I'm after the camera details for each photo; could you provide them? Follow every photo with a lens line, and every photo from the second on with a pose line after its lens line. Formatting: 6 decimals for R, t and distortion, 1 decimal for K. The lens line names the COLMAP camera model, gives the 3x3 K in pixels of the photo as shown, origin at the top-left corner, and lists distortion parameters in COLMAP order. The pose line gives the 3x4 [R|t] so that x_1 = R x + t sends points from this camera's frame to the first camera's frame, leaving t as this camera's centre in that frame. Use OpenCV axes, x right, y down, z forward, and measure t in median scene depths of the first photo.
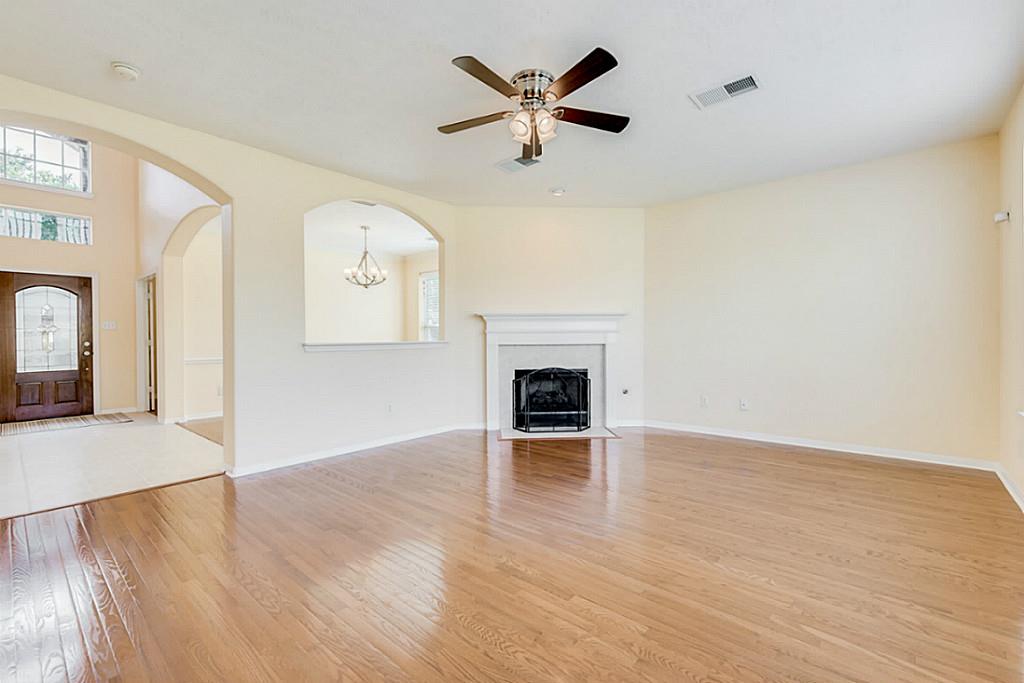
lens RADIAL K [[446.0, 0, 511.0], [0, 446.0, 336.7], [0, 0, 1]] dist [0.000983, -0.000165]
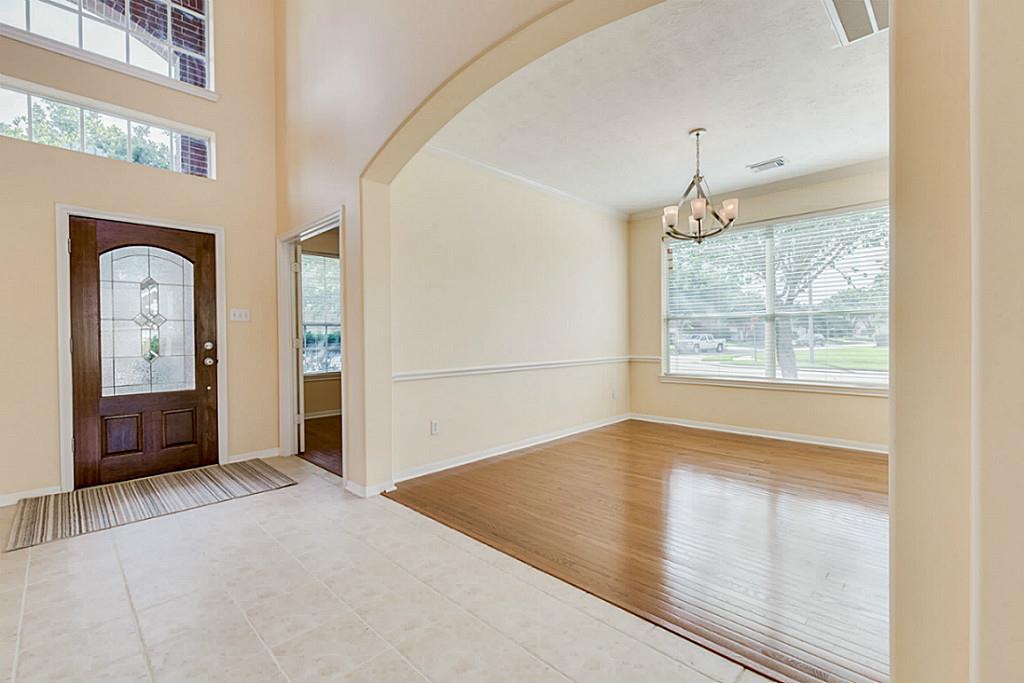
lens RADIAL K [[446.0, 0, 508.8], [0, 446.0, 338.5], [0, 0, 1]] dist [0.000983, -0.000165]
pose [[0.997912, -0.002682, -0.064540, -0.514055], [0.002922, 0.999989, 0.003623, 0.005578], [0.064529, -0.003804, 0.997909, 0.434357]]
